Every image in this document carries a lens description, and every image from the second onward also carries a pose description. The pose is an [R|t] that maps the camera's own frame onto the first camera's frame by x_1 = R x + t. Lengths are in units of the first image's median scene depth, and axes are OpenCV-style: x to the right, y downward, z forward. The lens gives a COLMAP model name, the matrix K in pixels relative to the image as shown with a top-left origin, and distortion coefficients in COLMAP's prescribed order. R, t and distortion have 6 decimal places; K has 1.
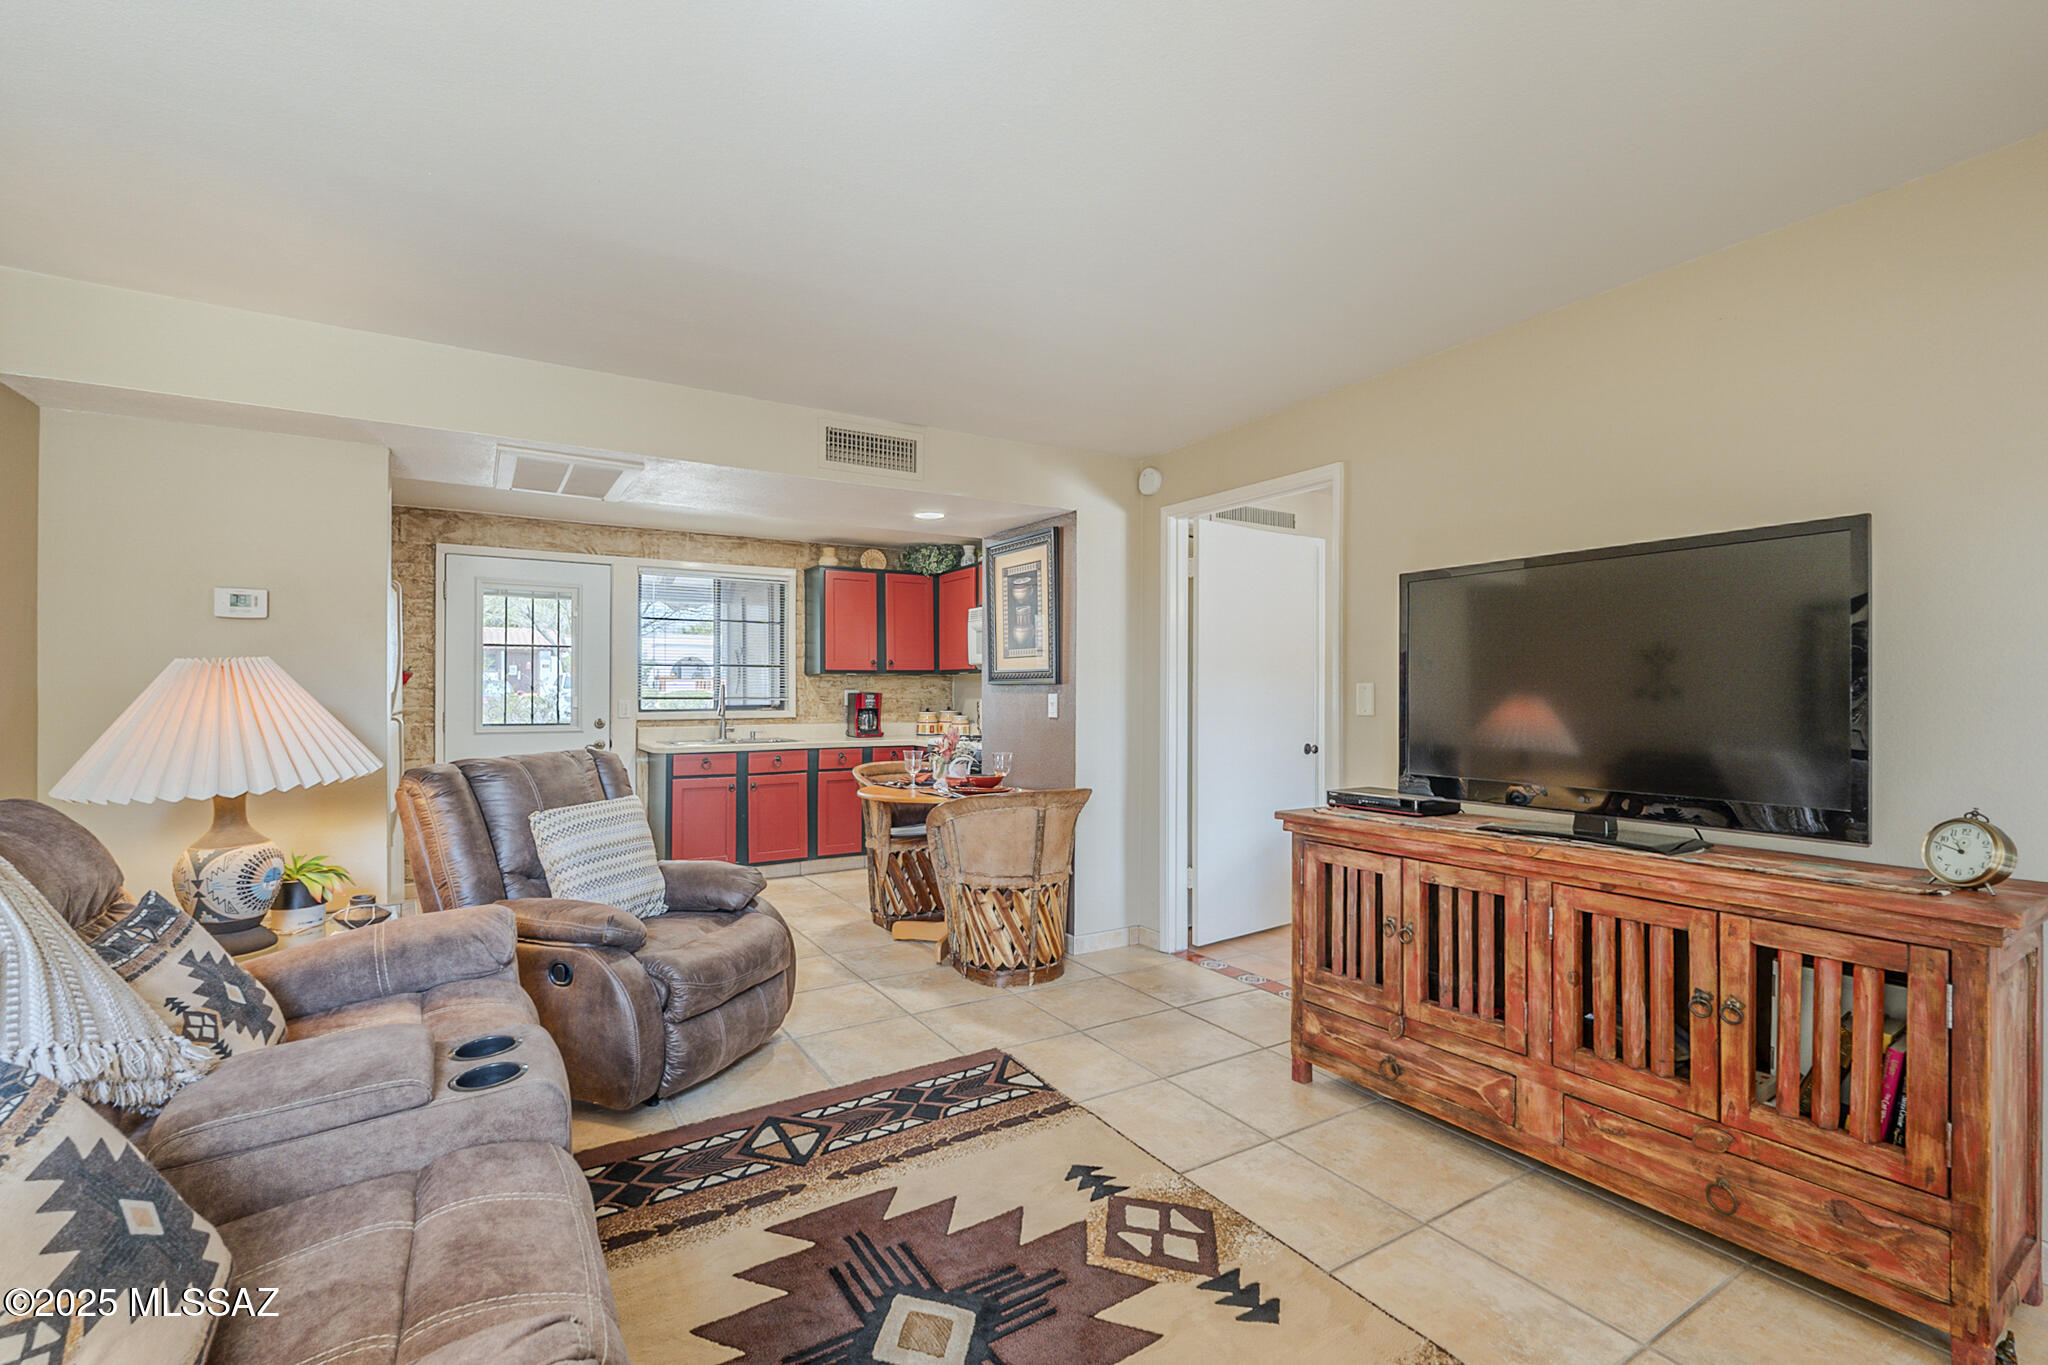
lens RADIAL K [[895.6, 0, 1019.1], [0, 895.6, 686.6], [0, 0, 1]] dist [-0.002610, -0.000370]
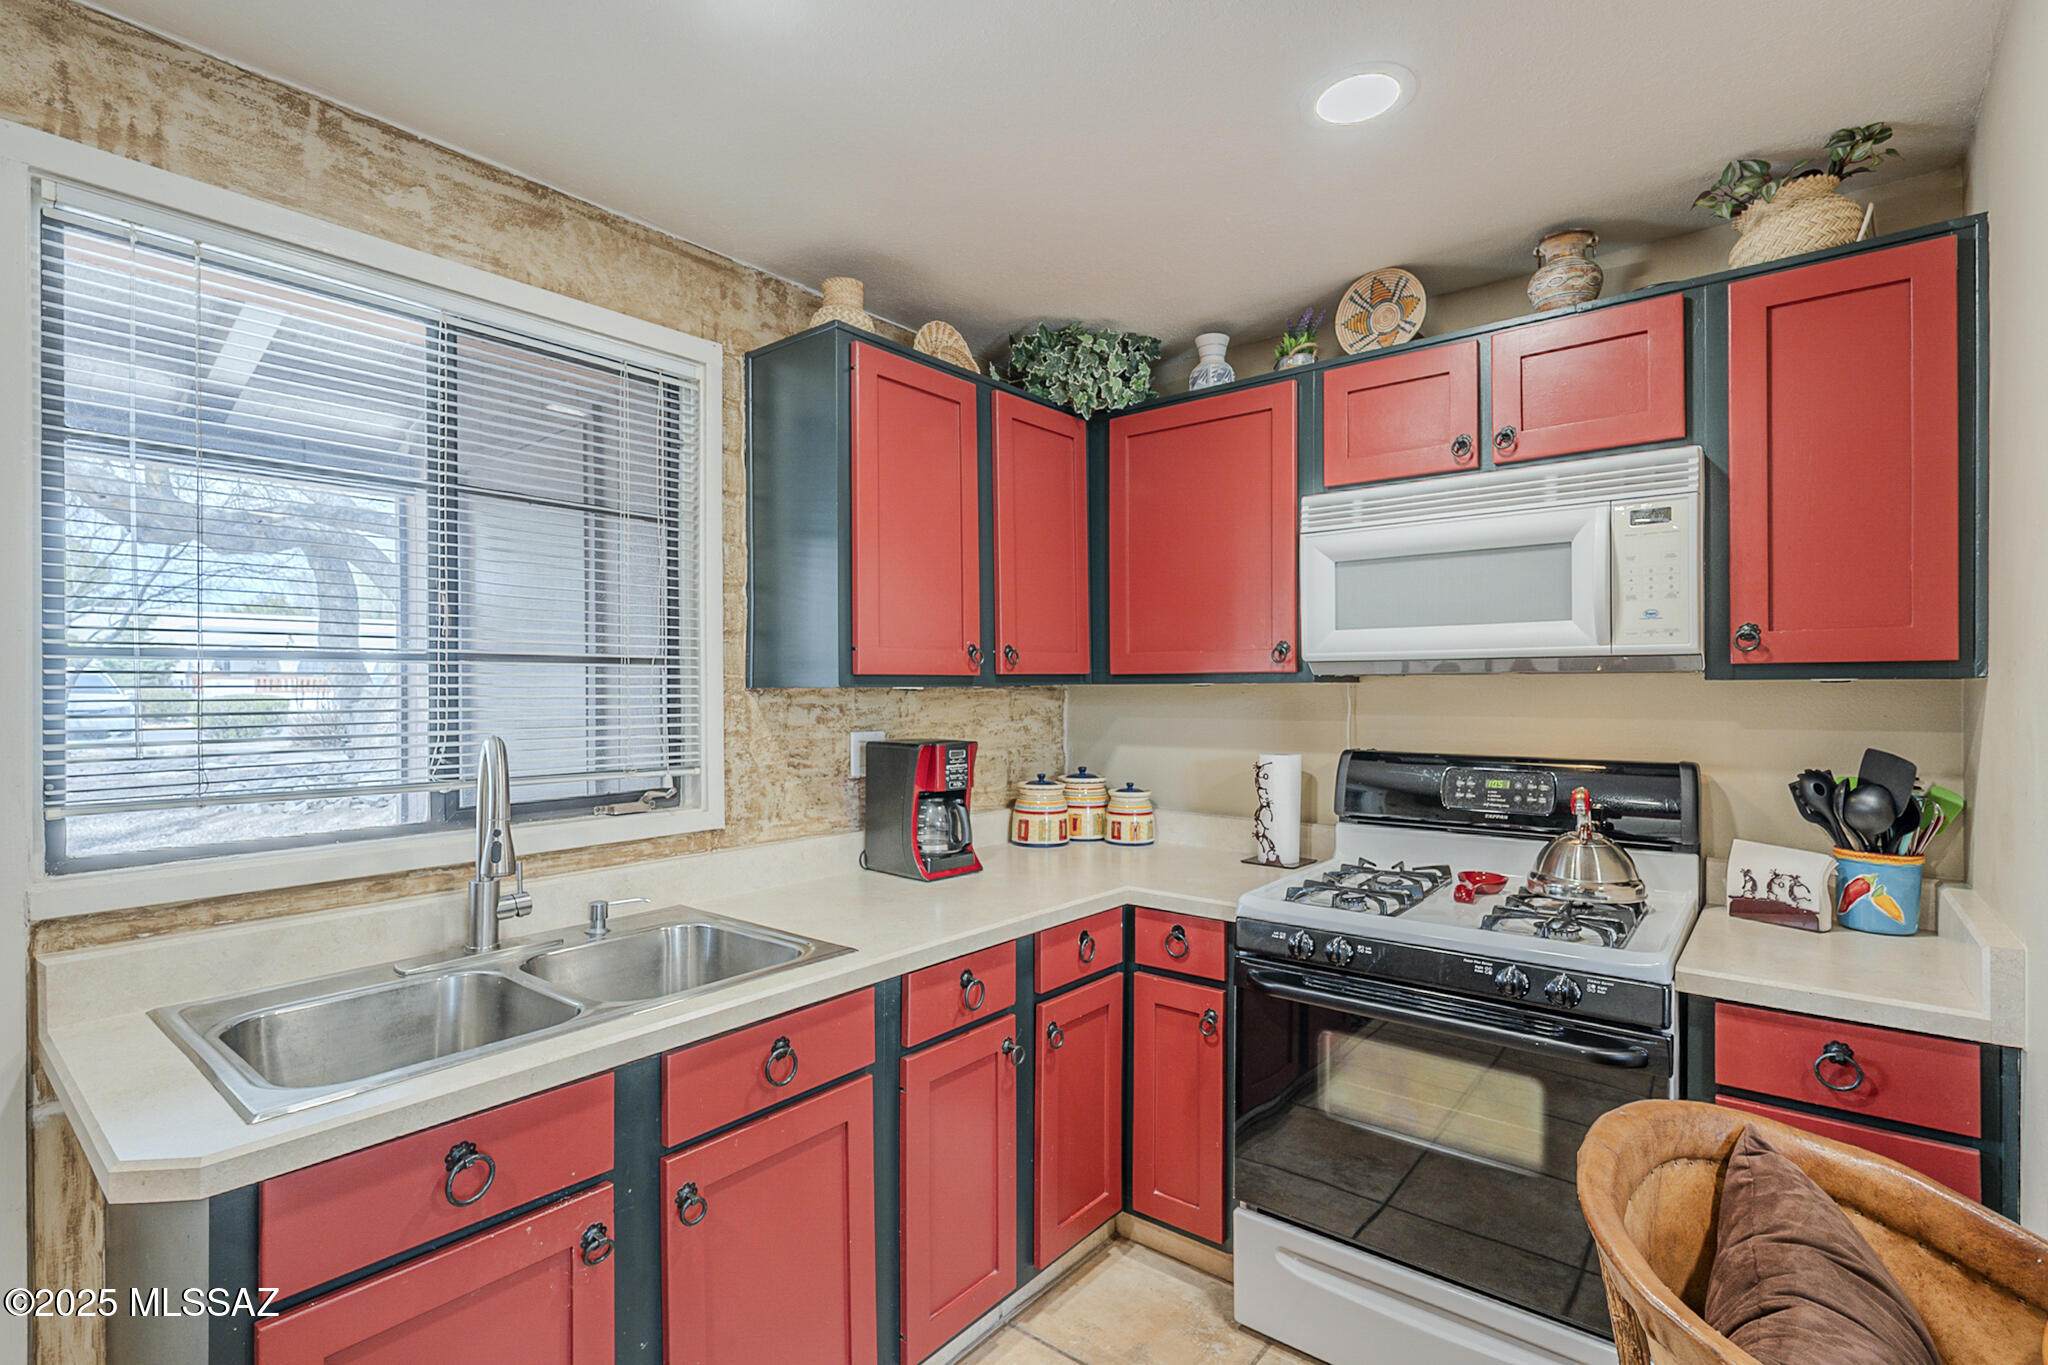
lens RADIAL K [[955.4, 0, 1023.9], [0, 955.4, 687.6], [0, 0, 1]] dist [-0.002670, 0.000072]
pose [[0.944093, -0.002122, 0.329673, -0.307322], [0.000072, 0.999981, 0.006230, -0.018794], [-0.329680, -0.005858, 0.944075, 0.777554]]
